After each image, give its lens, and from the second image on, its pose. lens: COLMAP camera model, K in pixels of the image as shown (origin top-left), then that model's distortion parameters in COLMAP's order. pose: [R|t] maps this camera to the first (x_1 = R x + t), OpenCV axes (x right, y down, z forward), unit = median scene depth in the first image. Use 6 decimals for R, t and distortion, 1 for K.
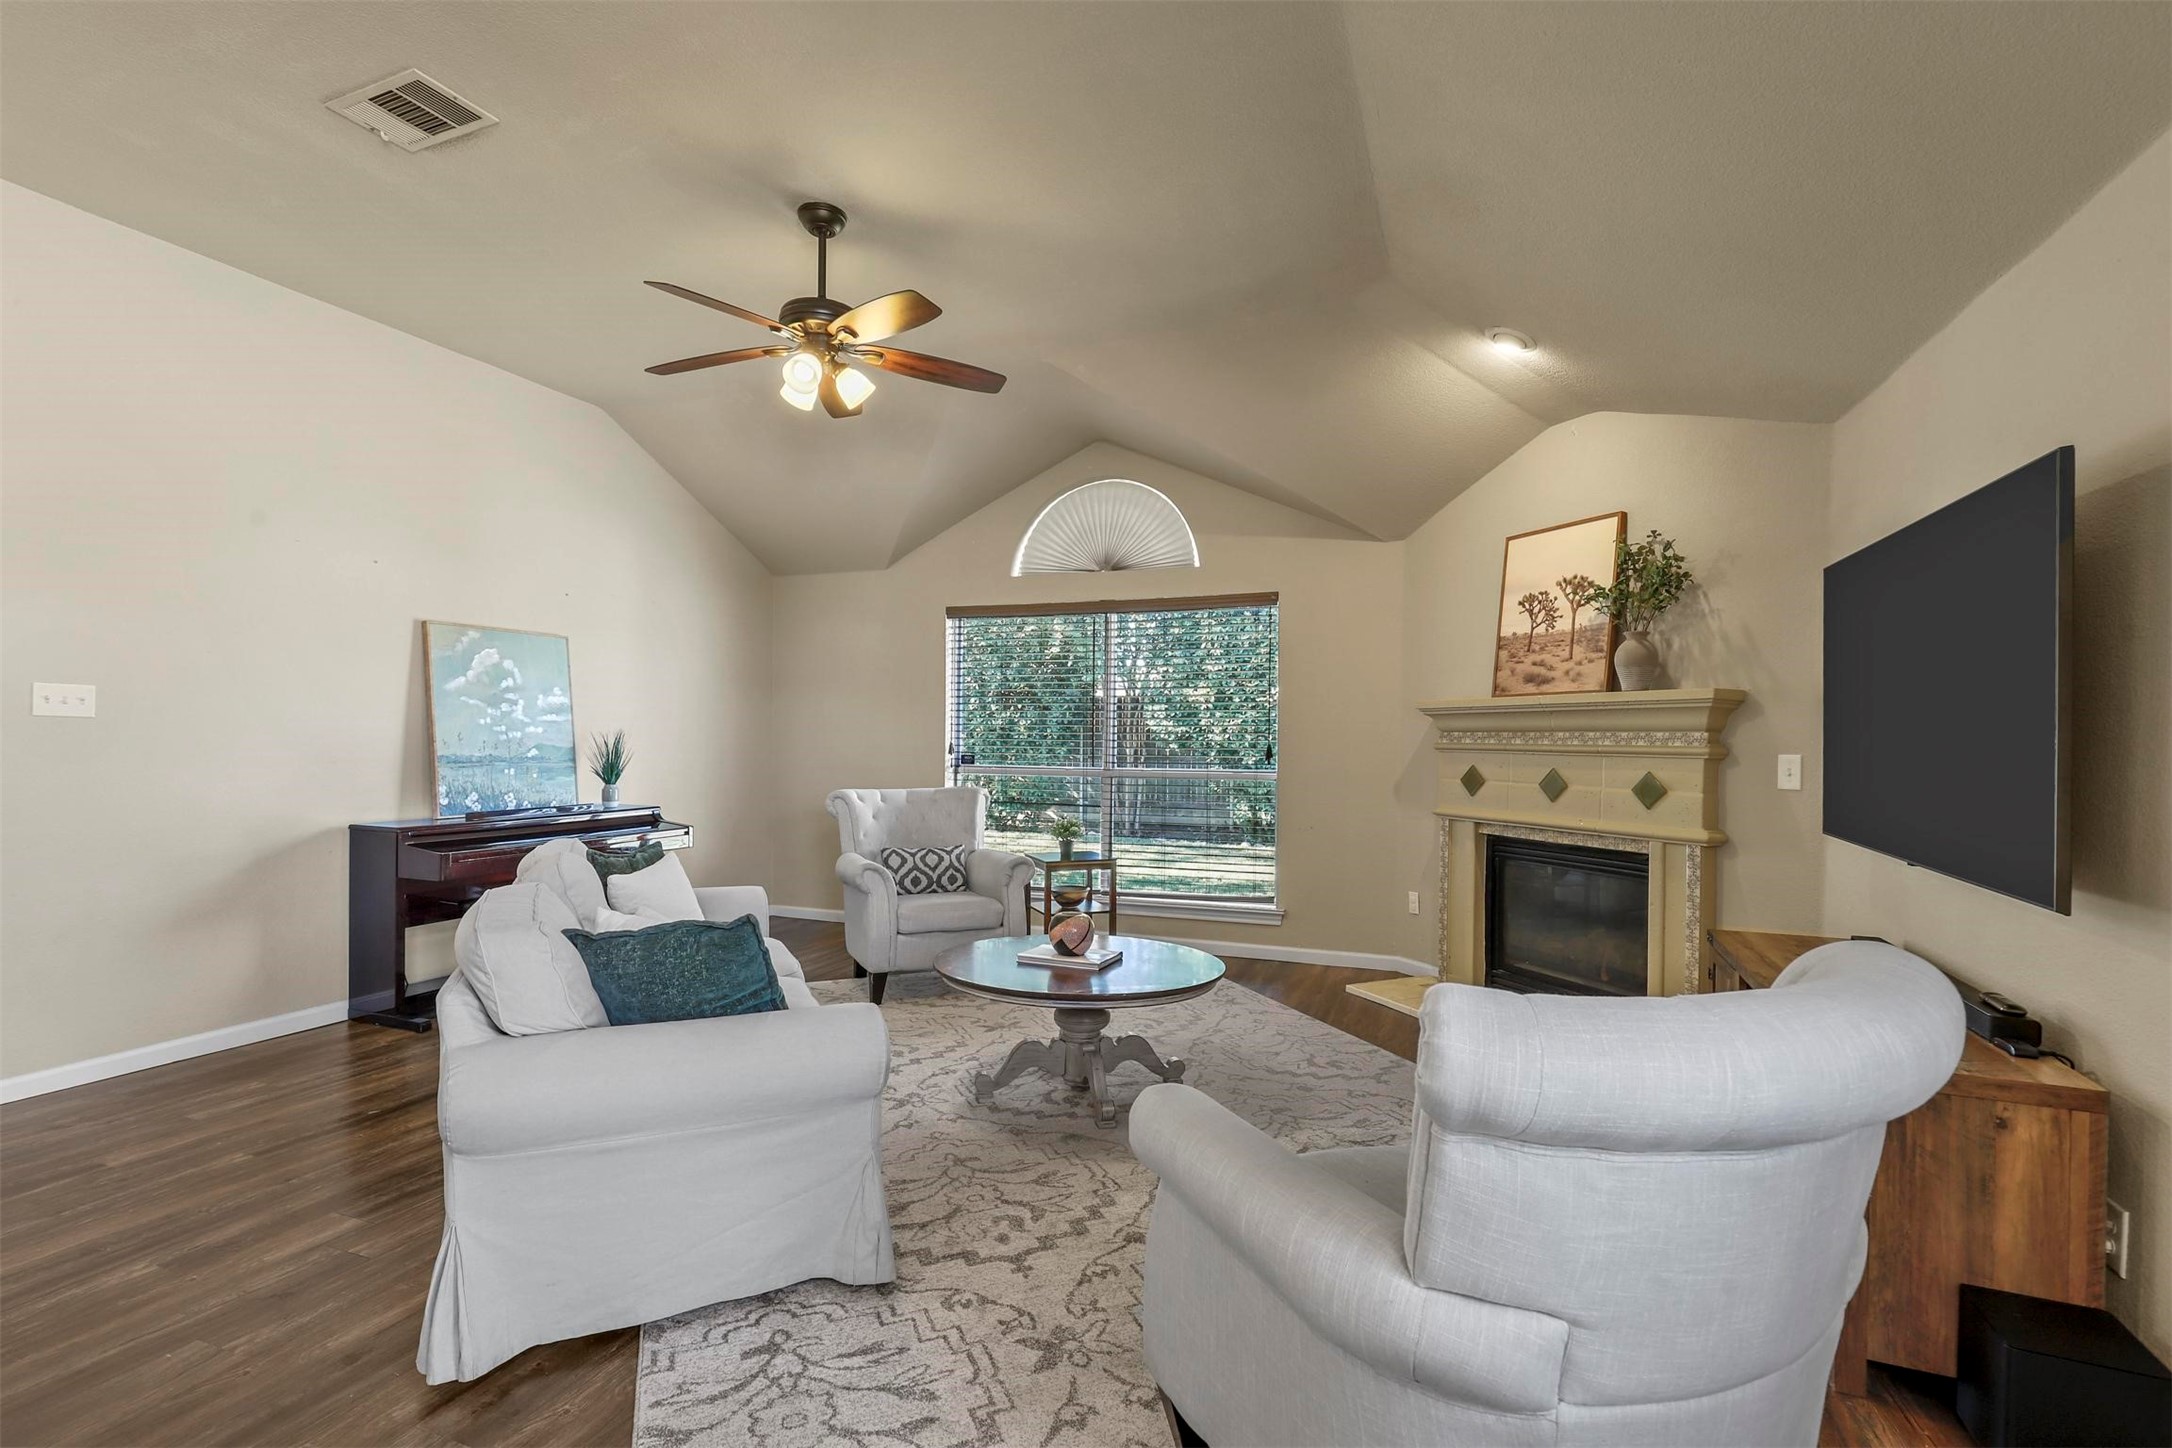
lens RADIAL K [[996.5, 0, 1088.8], [0, 996.5, 744.4], [0, 0, 1]] dist [0.000894, 0.000268]
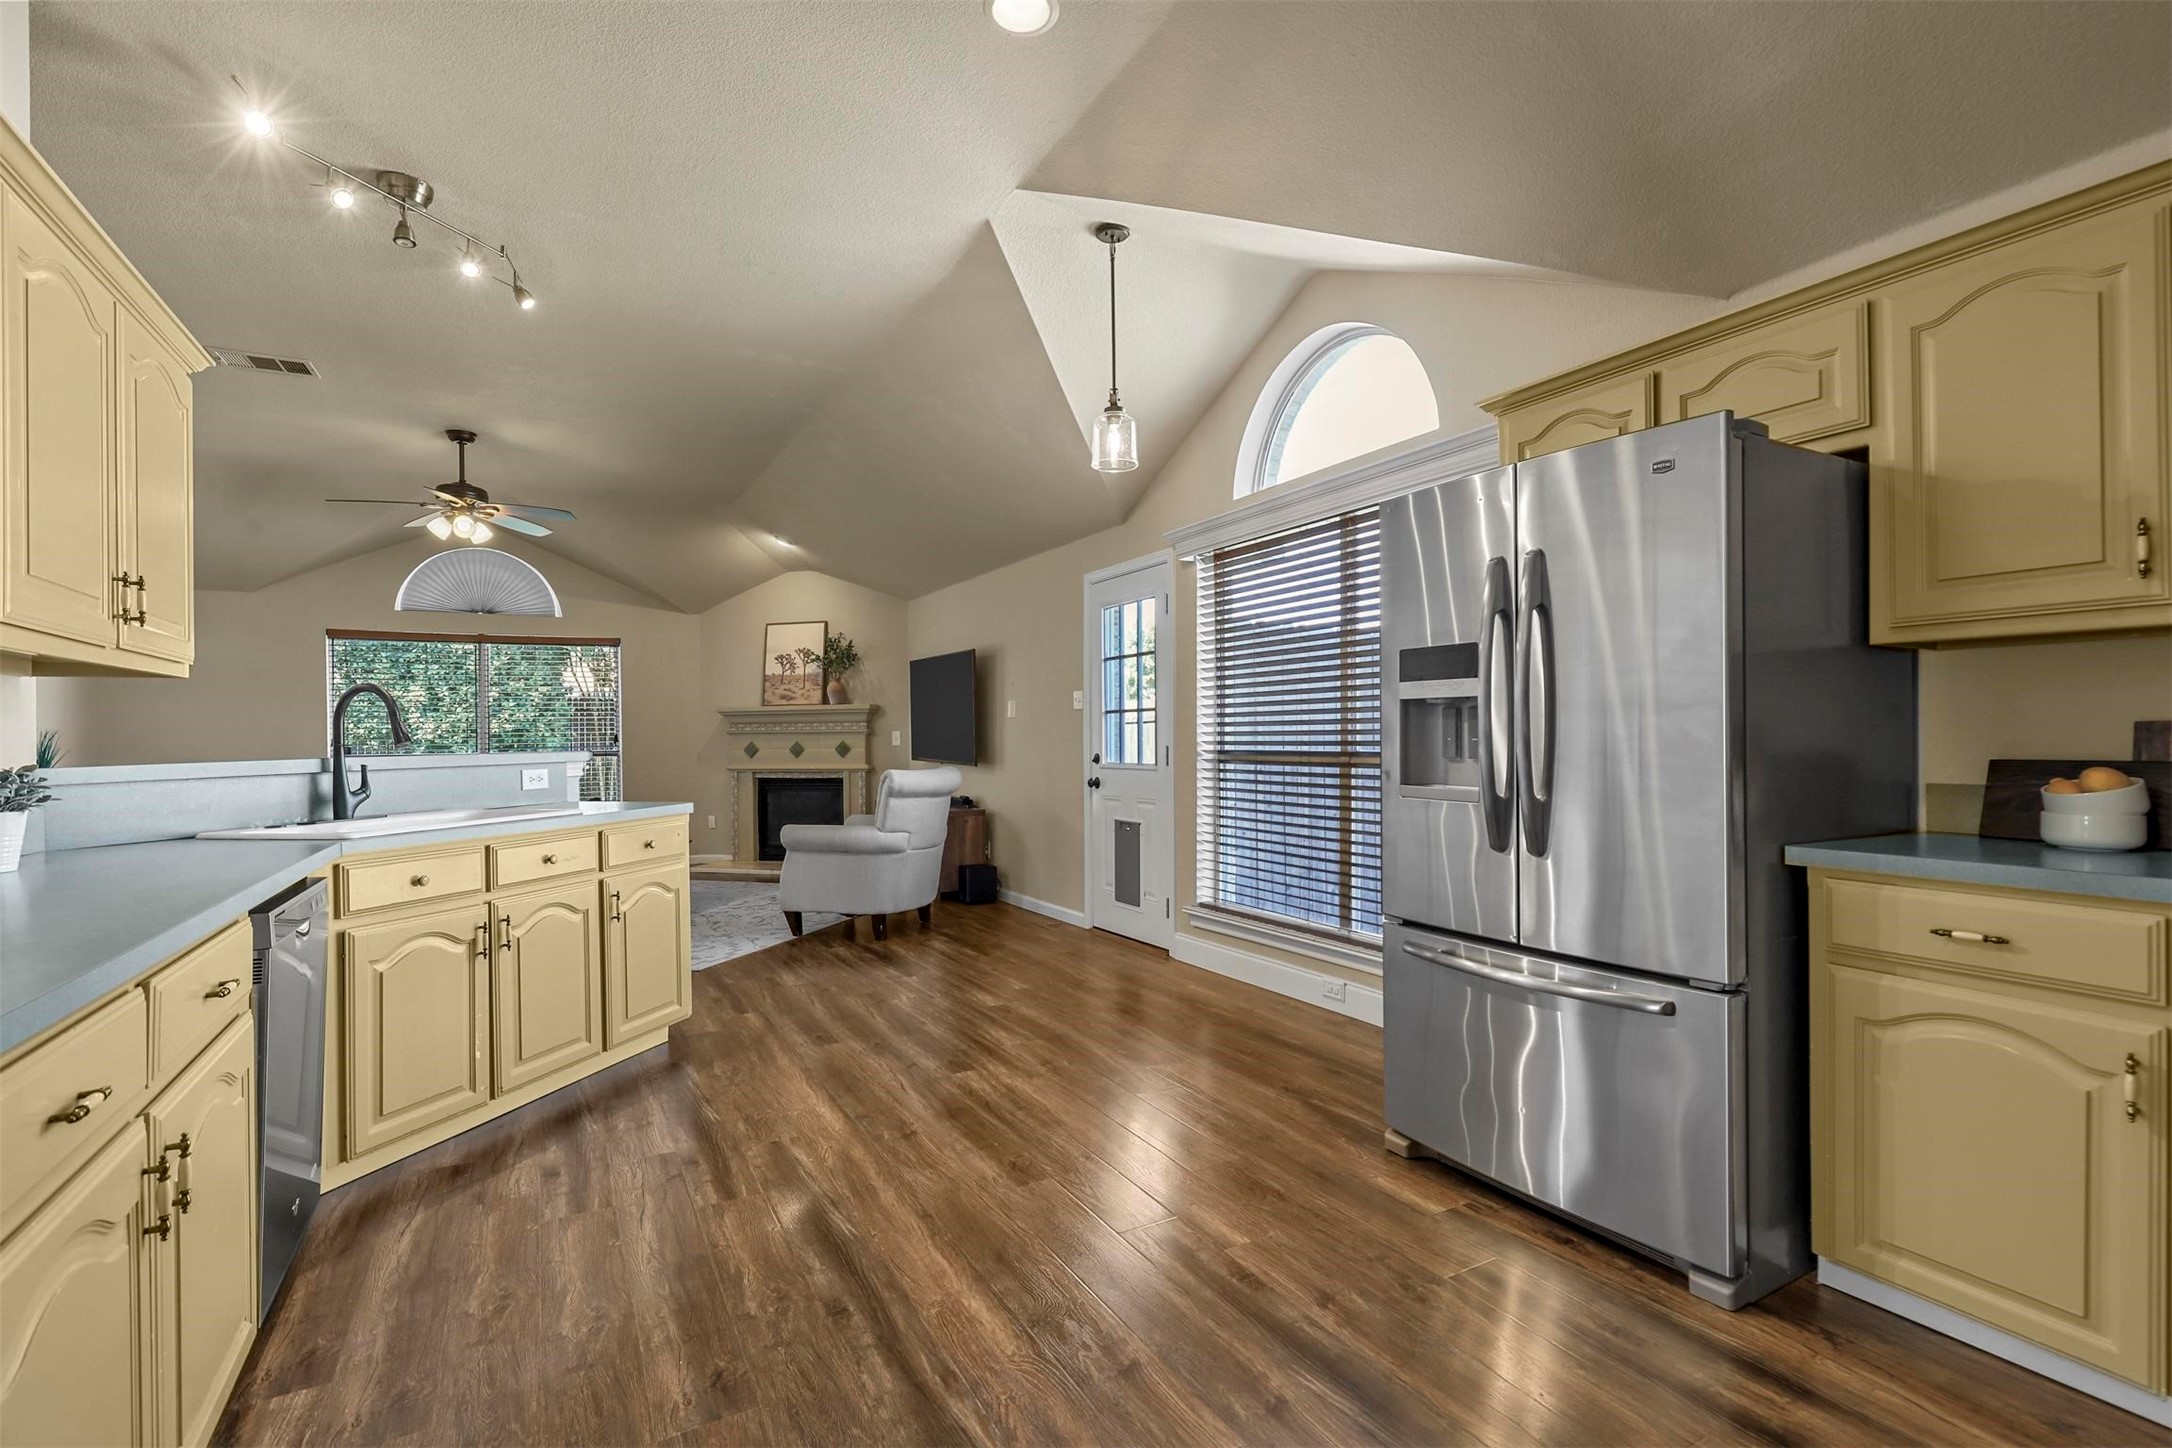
lens RADIAL K [[1004.3, 0, 1084.7], [0, 1004.3, 730.7], [0, 0, 1]] dist [0.001527, 0.000174]
pose [[0.636504, -0.015153, 0.771125, -0.743973], [0.023198, 0.999731, 0.000497, 0.014609], [-0.770925, 0.017572, 0.636684, -0.765924]]
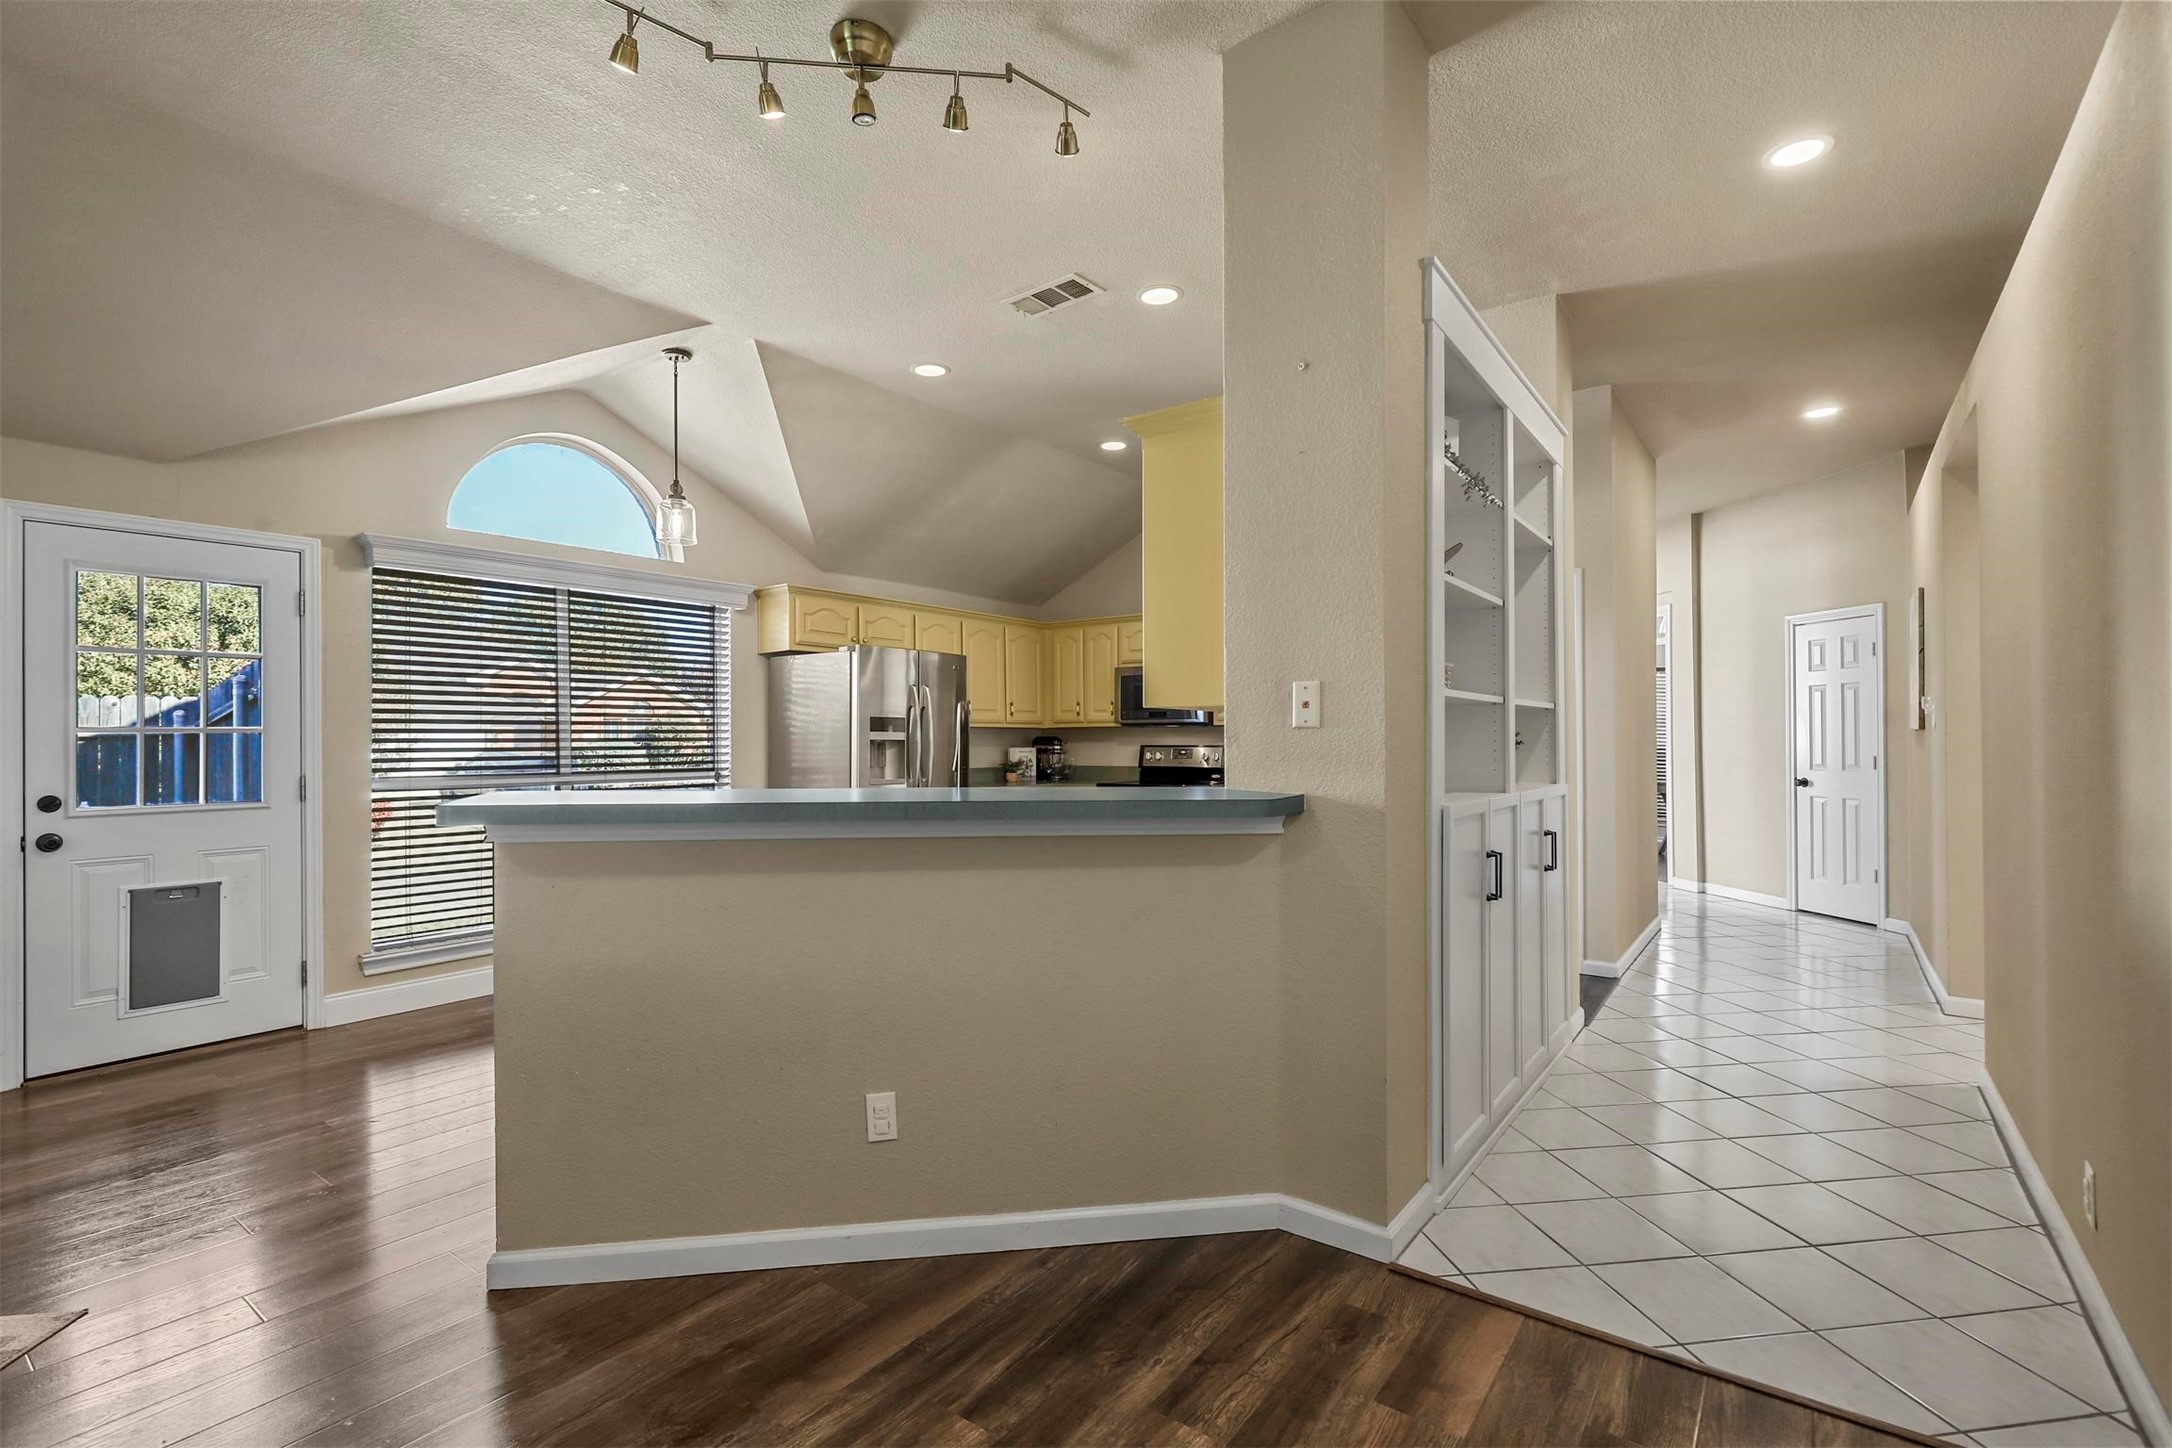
lens RADIAL K [[986.6, 0, 1081.3], [0, 986.6, 738.7], [0, 0, 1]] dist [-0.001133, -0.000204]
pose [[-0.966825, -0.003587, 0.255416, -0.749307], [-0.002218, 0.999982, 0.005651, -0.008988], [-0.255431, 0.004897, -0.966815, 0.652251]]
